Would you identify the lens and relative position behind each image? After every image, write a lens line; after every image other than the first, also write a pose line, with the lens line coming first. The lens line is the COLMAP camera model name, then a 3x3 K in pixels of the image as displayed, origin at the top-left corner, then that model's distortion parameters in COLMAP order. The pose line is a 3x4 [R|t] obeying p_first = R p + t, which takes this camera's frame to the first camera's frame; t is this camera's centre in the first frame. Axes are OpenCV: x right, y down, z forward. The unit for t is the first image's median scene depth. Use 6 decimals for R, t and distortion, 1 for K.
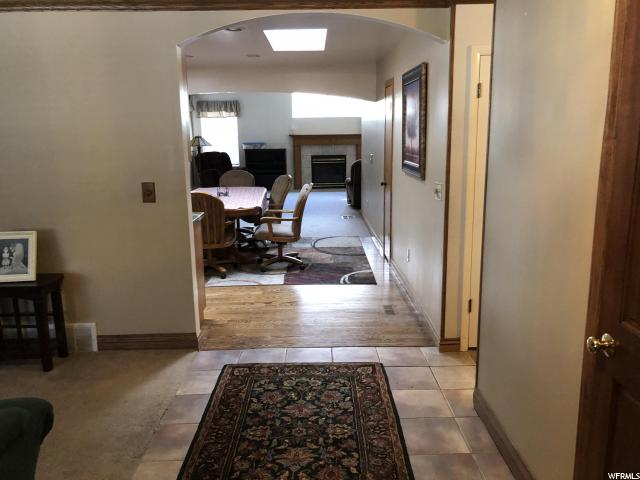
lens RADIAL K [[525.6, 0, 317.3], [0, 525.6, 238.5], [0, 0, 1]] dist [0.019572, -0.001639]
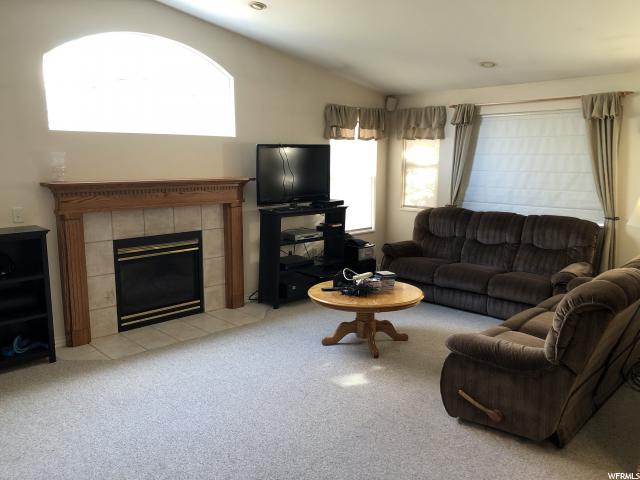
lens RADIAL K [[525.6, 0, 317.3], [0, 525.6, 238.5], [0, 0, 1]] dist [0.019572, -0.001639]
pose [[0.710961, -0.096120, 0.696631, -0.161553], [0.151824, 0.988233, -0.018592, -0.134234], [-0.686647, 0.118983, 0.717188, 0.666404]]
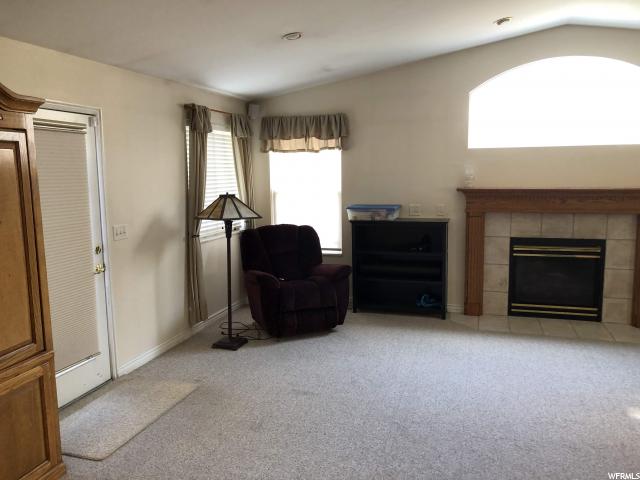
lens RADIAL K [[525.6, 0, 317.3], [0, 525.6, 238.5], [0, 0, 1]] dist [0.019572, -0.001639]
pose [[0.952772, 0.036765, -0.301454, -0.031815], [-0.066209, 0.993914, -0.088040, -0.111961], [0.296382, 0.103841, 0.949407, 0.567048]]
